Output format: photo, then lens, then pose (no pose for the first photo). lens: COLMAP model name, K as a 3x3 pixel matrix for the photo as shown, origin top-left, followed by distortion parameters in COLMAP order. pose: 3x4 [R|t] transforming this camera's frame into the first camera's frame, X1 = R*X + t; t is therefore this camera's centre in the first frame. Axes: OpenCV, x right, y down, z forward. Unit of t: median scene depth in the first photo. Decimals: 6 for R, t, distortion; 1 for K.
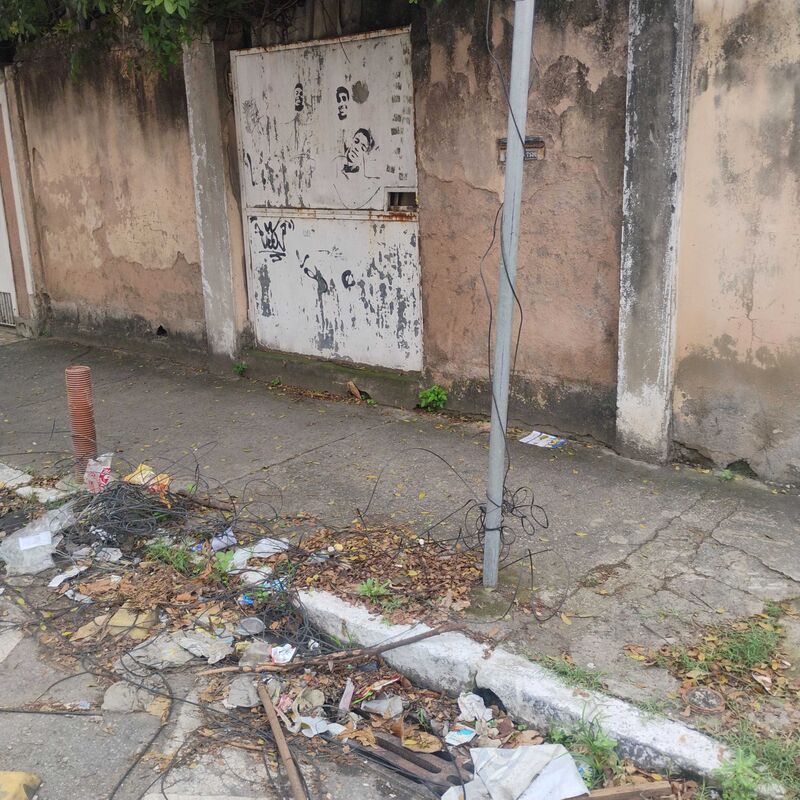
lens RADIAL K [[882.7, 0, 406.5], [0, 882.7, 410.6], [0, 0, 1]] dist [0.041435, -0.042021]
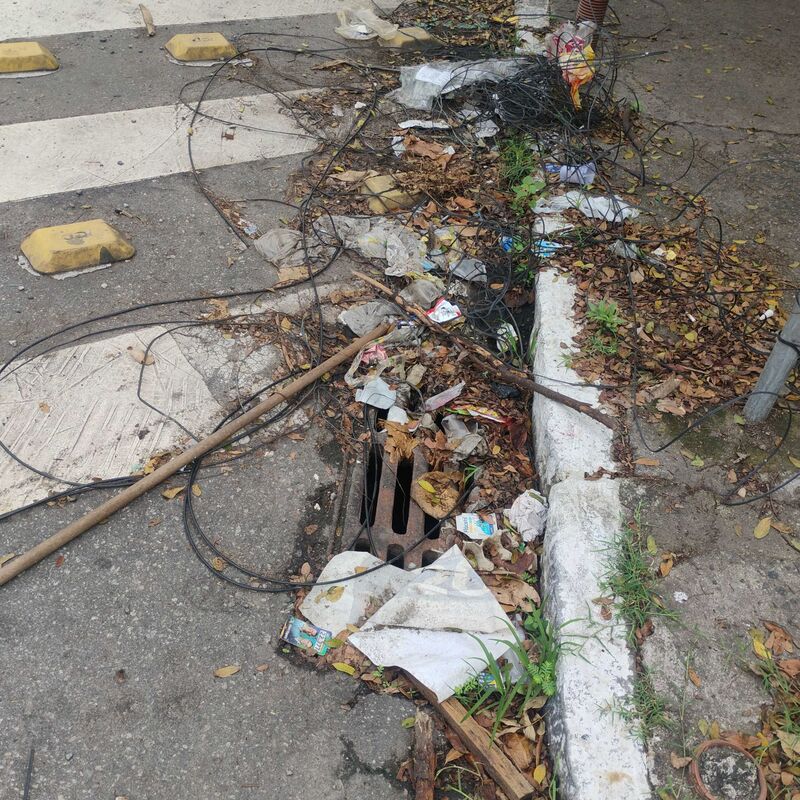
lens RADIAL K [[882.7, 0, 406.5], [0, 882.7, 410.6], [0, 0, 1]] dist [0.041435, -0.042021]
pose [[0.566589, 0.610376, -0.553551, 0.361296], [-0.336994, 0.784680, 0.520300, -0.060727], [0.751939, -0.108253, 0.650284, 0.489415]]
